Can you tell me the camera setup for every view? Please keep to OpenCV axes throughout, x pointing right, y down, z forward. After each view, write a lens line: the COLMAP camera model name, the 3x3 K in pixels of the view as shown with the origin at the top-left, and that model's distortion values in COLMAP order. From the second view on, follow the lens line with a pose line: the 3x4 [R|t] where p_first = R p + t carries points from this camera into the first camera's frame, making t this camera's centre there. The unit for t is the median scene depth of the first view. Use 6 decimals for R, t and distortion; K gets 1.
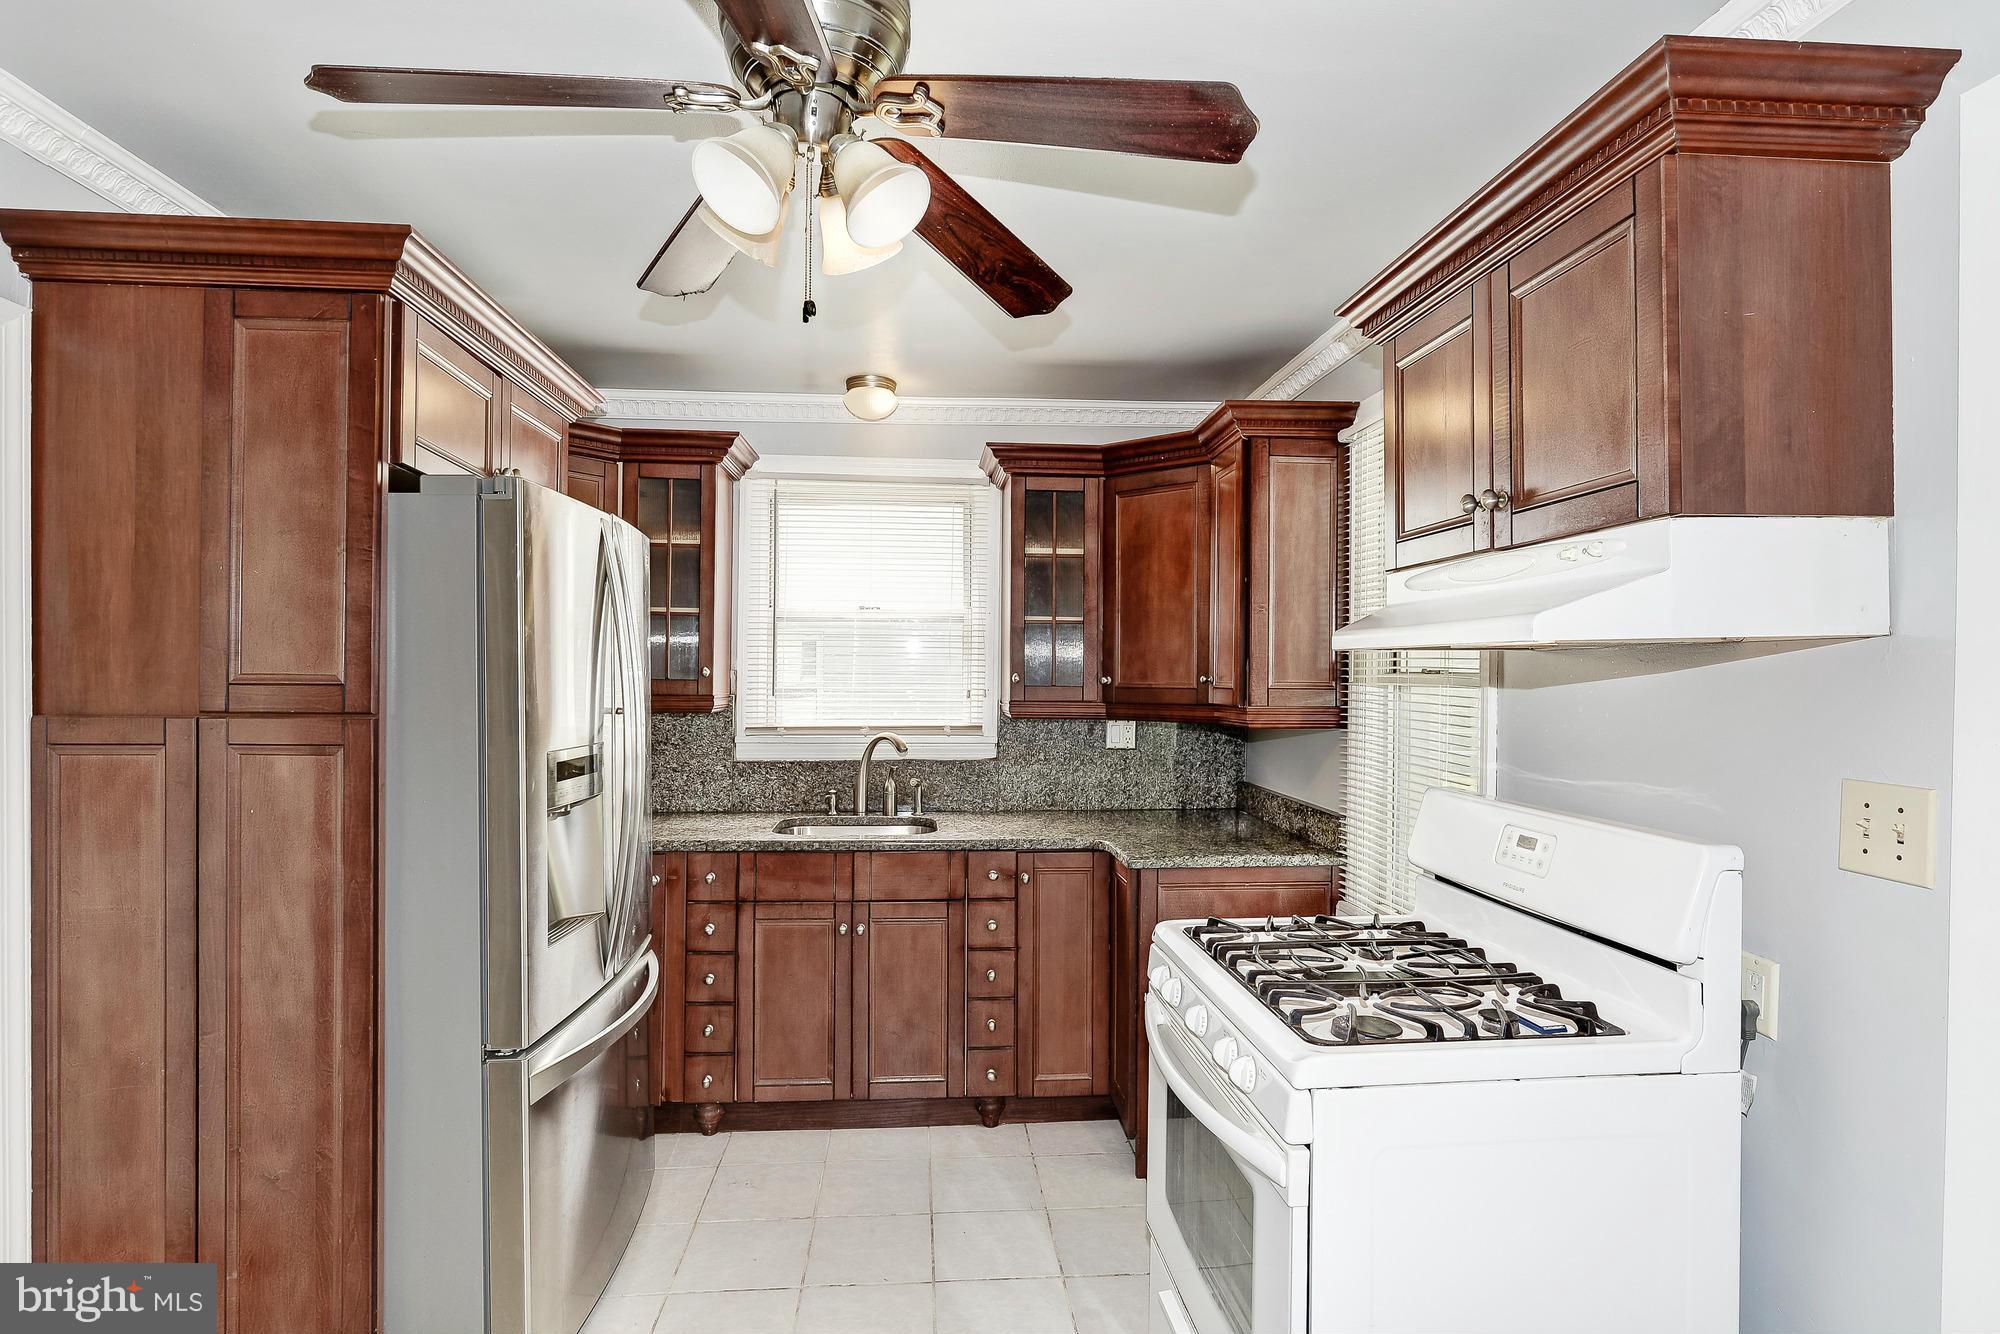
lens RADIAL K [[1019.0, 0, 992.8], [0, 1019.0, 690.3], [0, 0, 1]] dist [-0.007830, 0.005127]
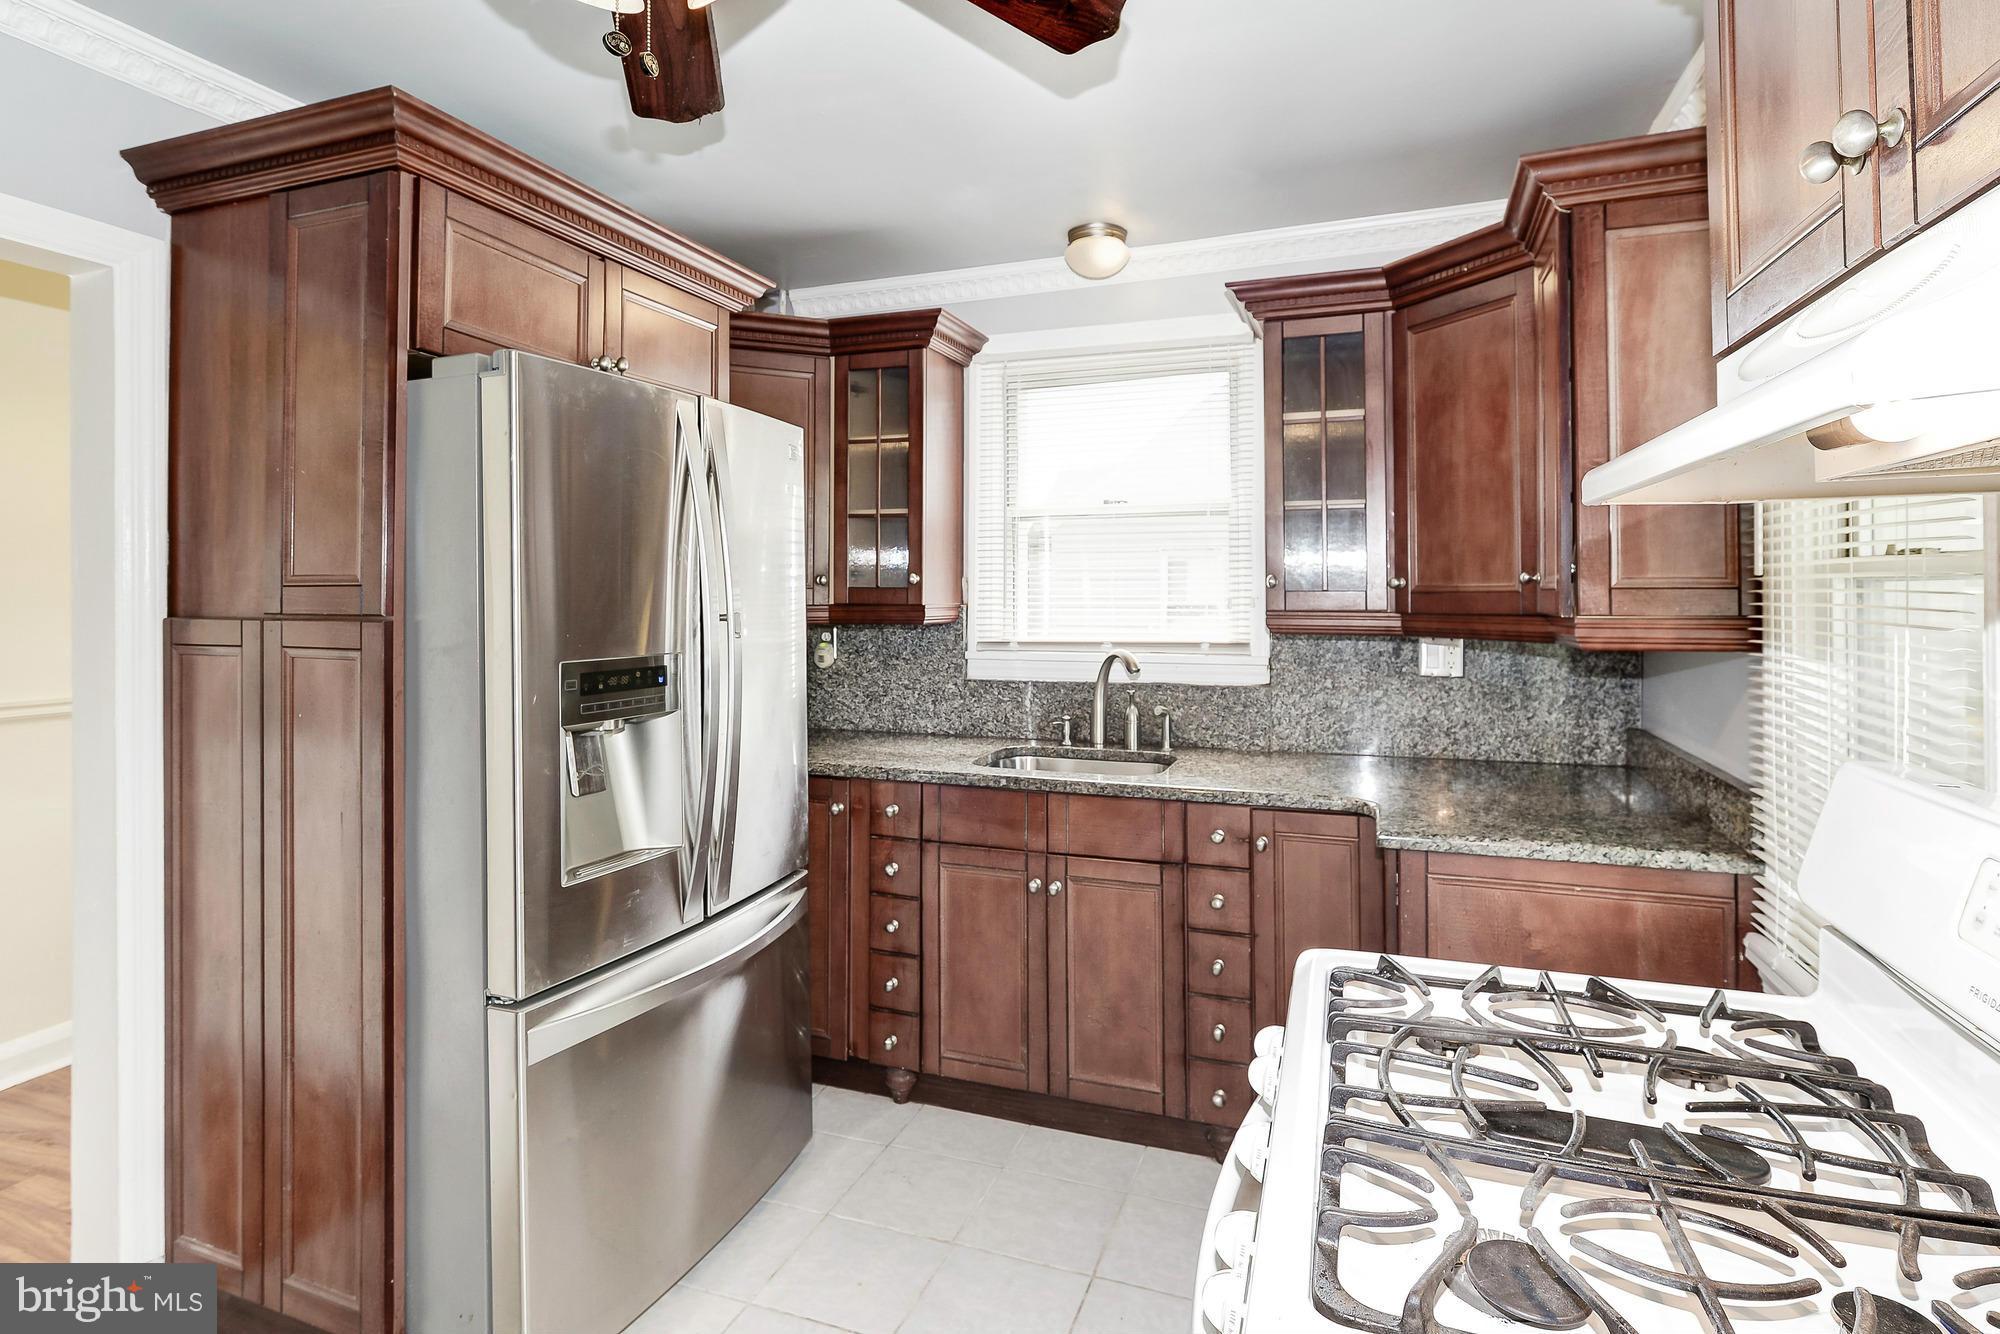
lens RADIAL K [[1019.0, 0, 989.6], [0, 1019.0, 589.0], [0, 0, 1]] dist [-0.007830, 0.005127]
pose [[0.906947, -0.010626, -0.421111, 0.169023], [0.001880, 0.999774, -0.021178, 0.010857], [0.421241, 0.018415, 0.906762, 0.226319]]
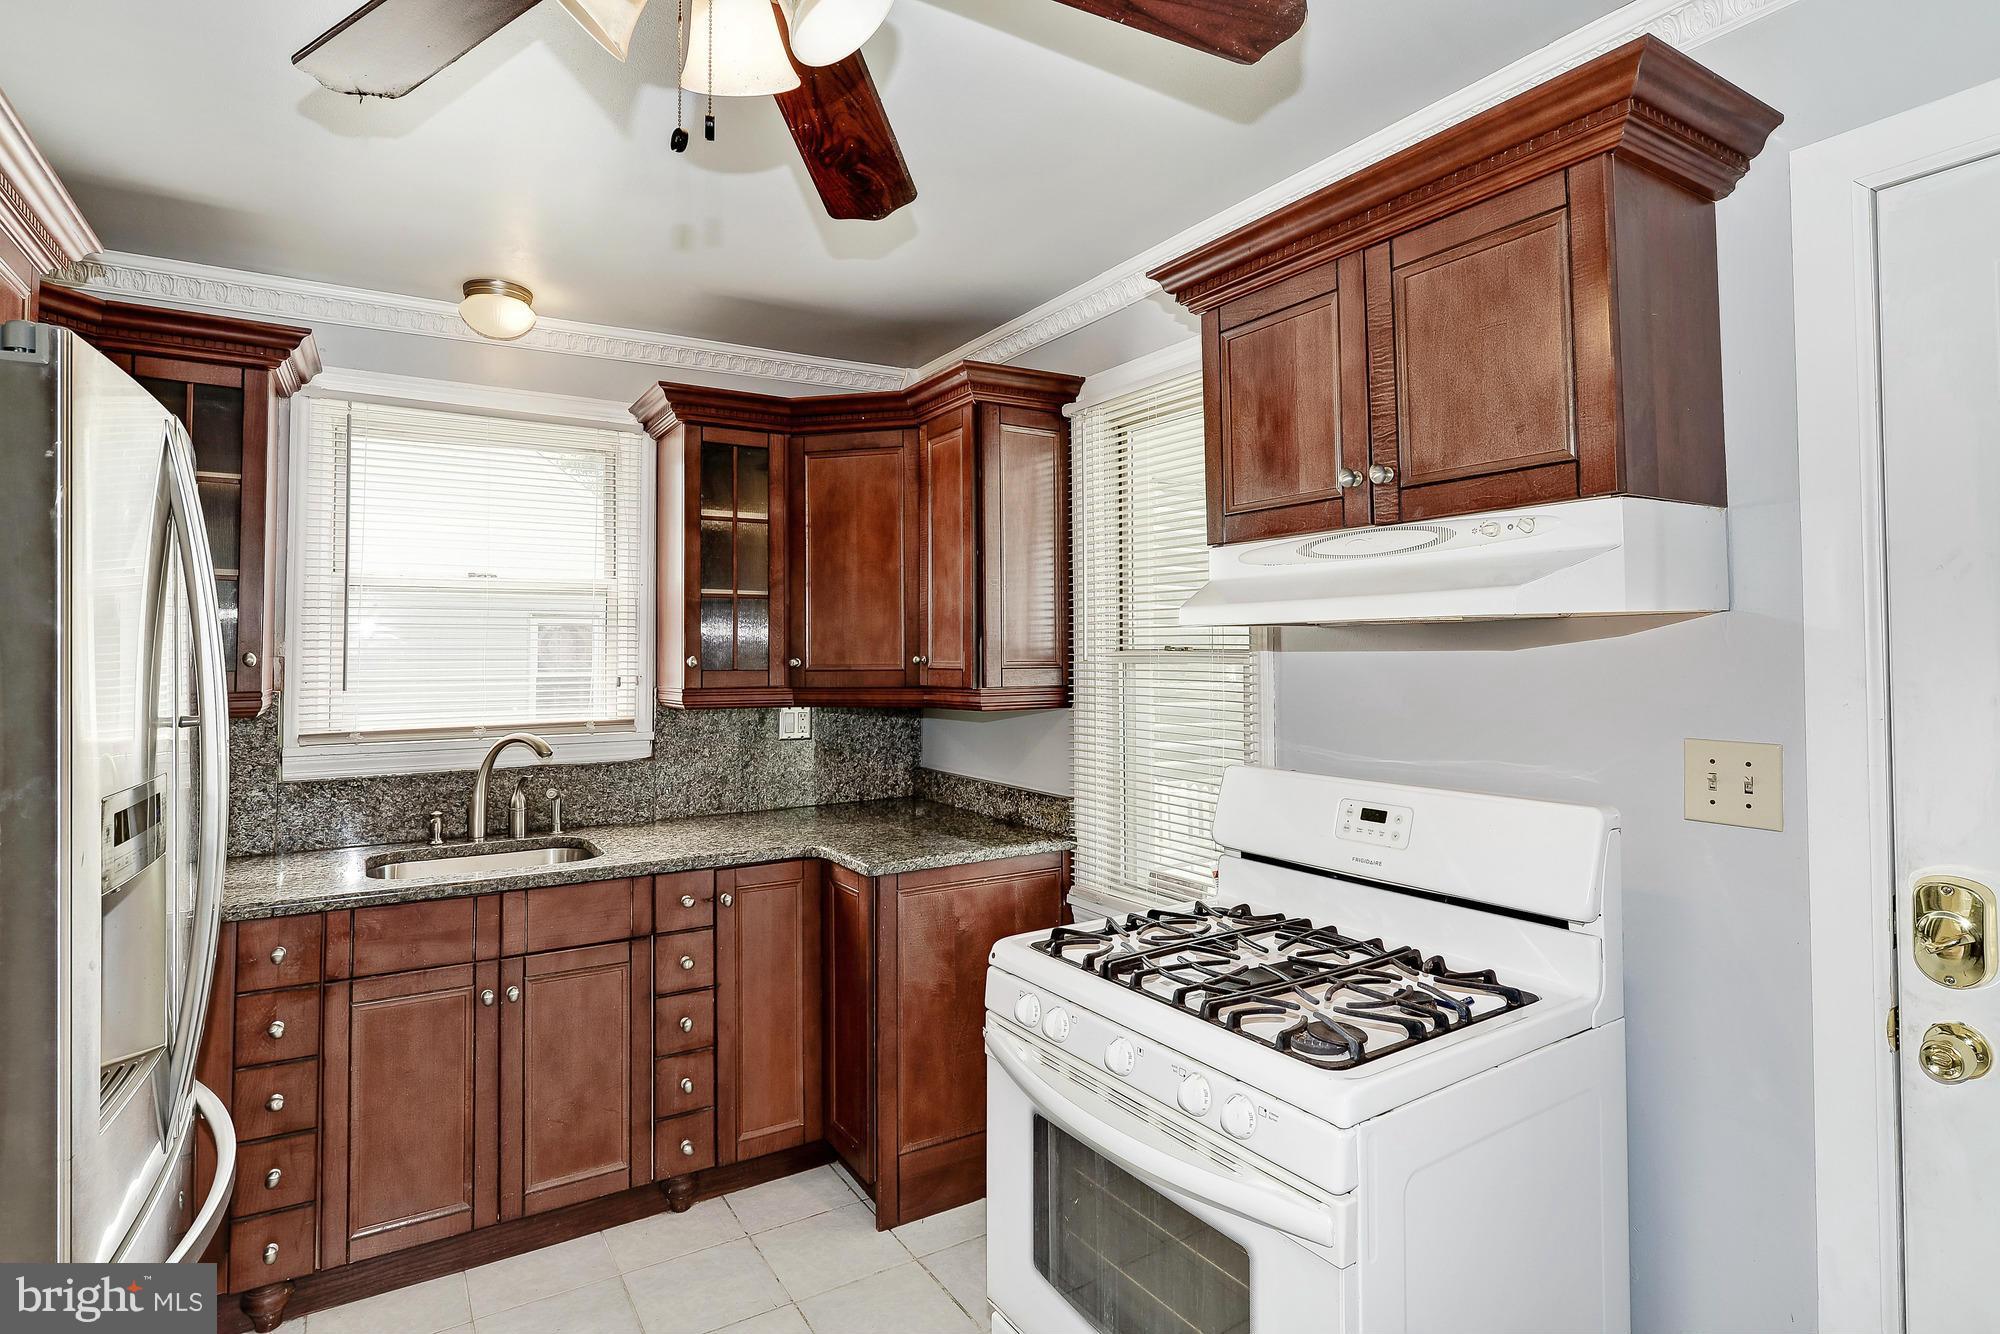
lens RADIAL K [[1019.0, 0, 985.6], [0, 1019.0, 636.0], [0, 0, 1]] dist [-0.007830, 0.005127]
pose [[0.891835, -0.003870, 0.452345, -0.155862], [0.019629, 0.999353, -0.030150, -0.003170], [-0.451935, 0.035767, 0.891333, 0.149558]]
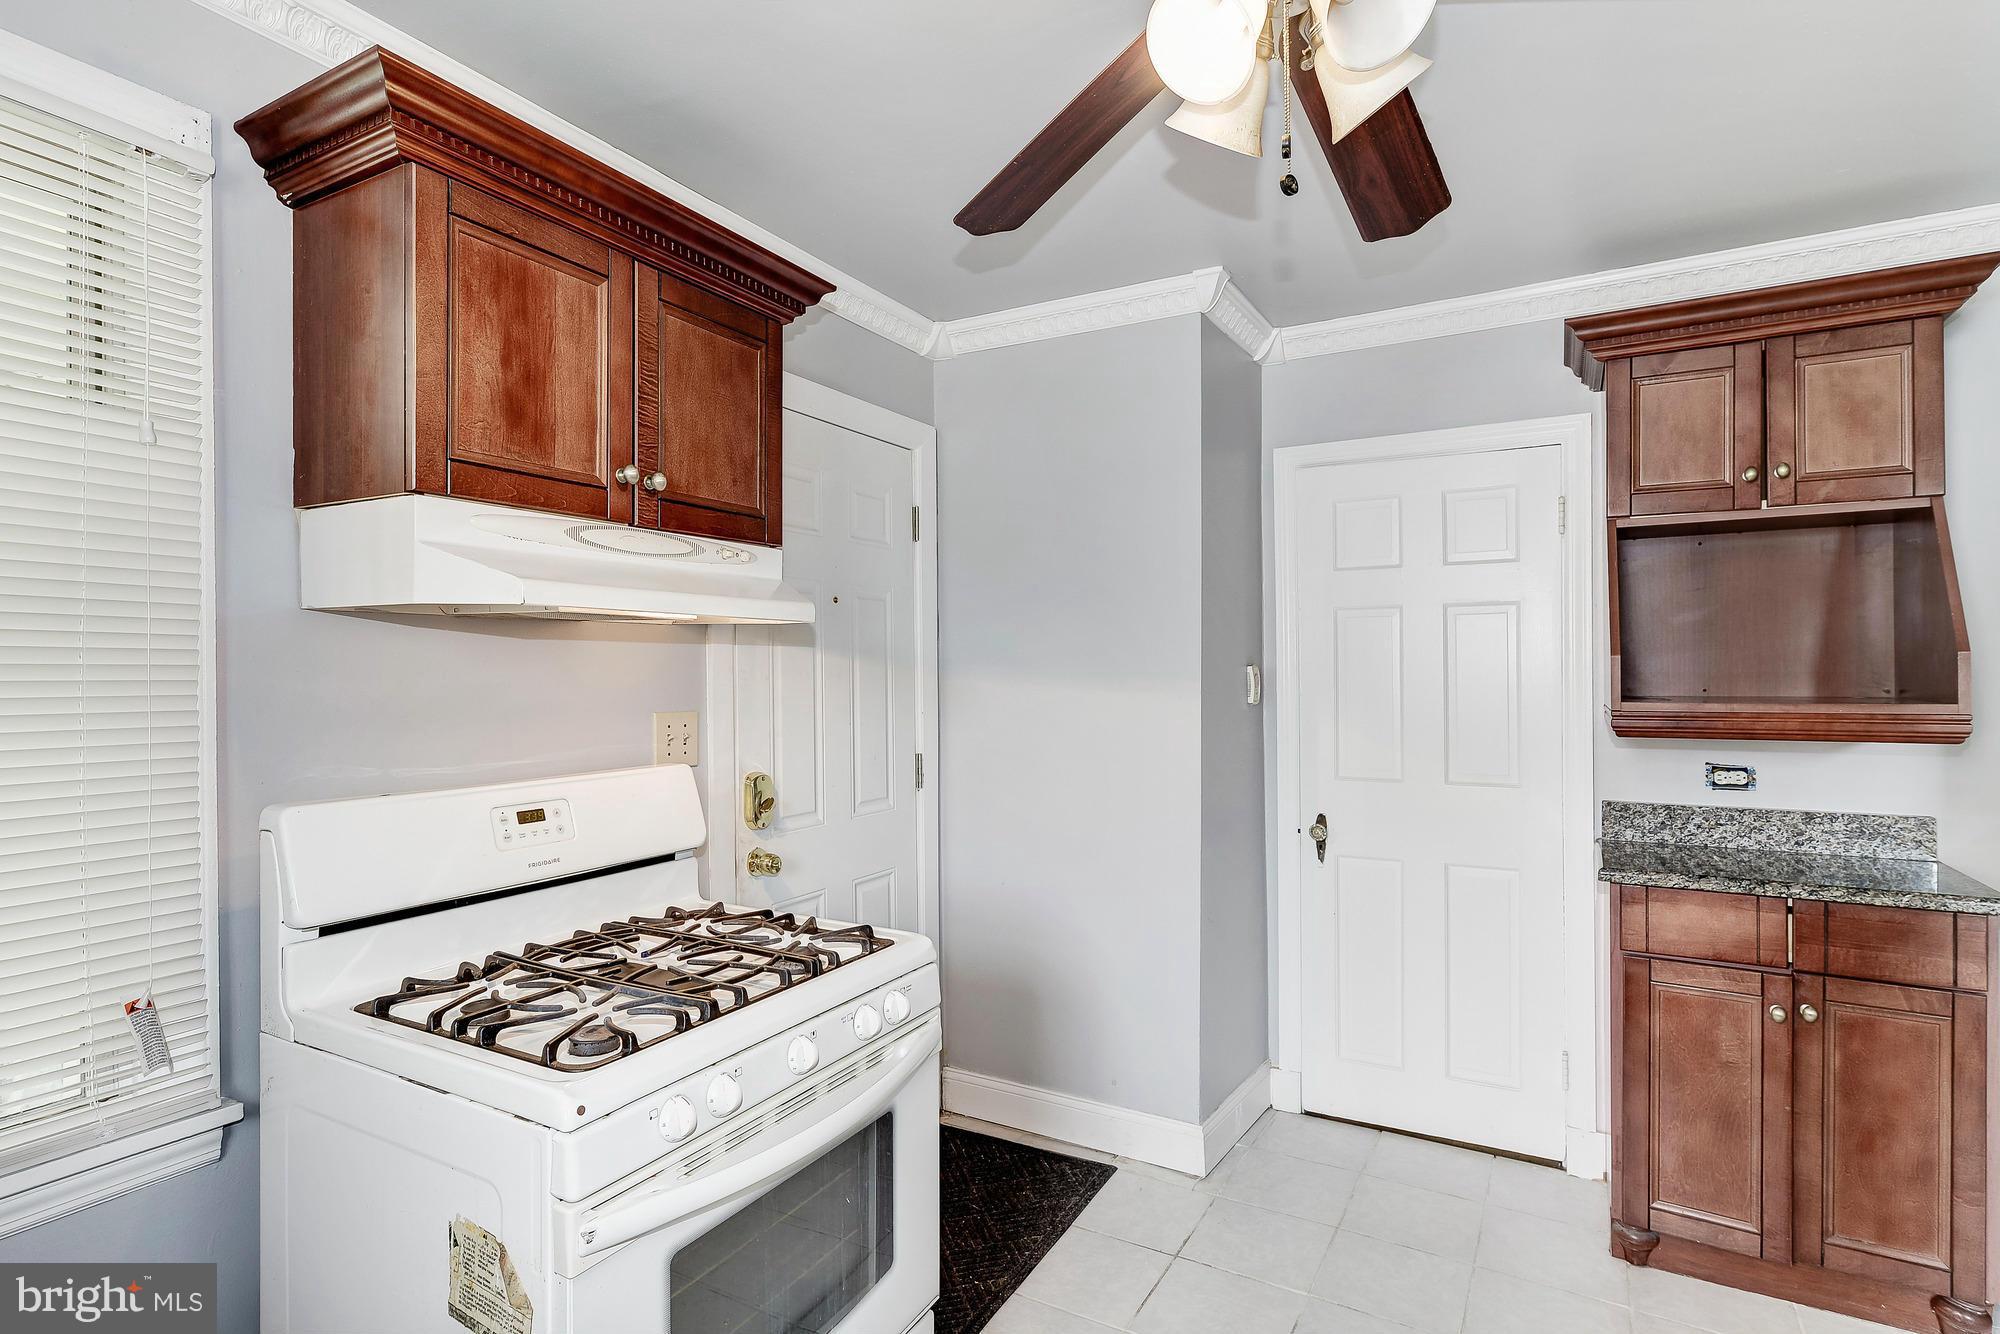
lens RADIAL K [[1019.0, 0, 998.6], [0, 1019.0, 670.3], [0, 0, 1]] dist [-0.007830, 0.005127]
pose [[-0.825089, -0.005086, 0.564980, -0.216672], [0.006528, 0.999807, 0.018533, -0.001814], [-0.564965, 0.018979, -0.824897, 0.869508]]
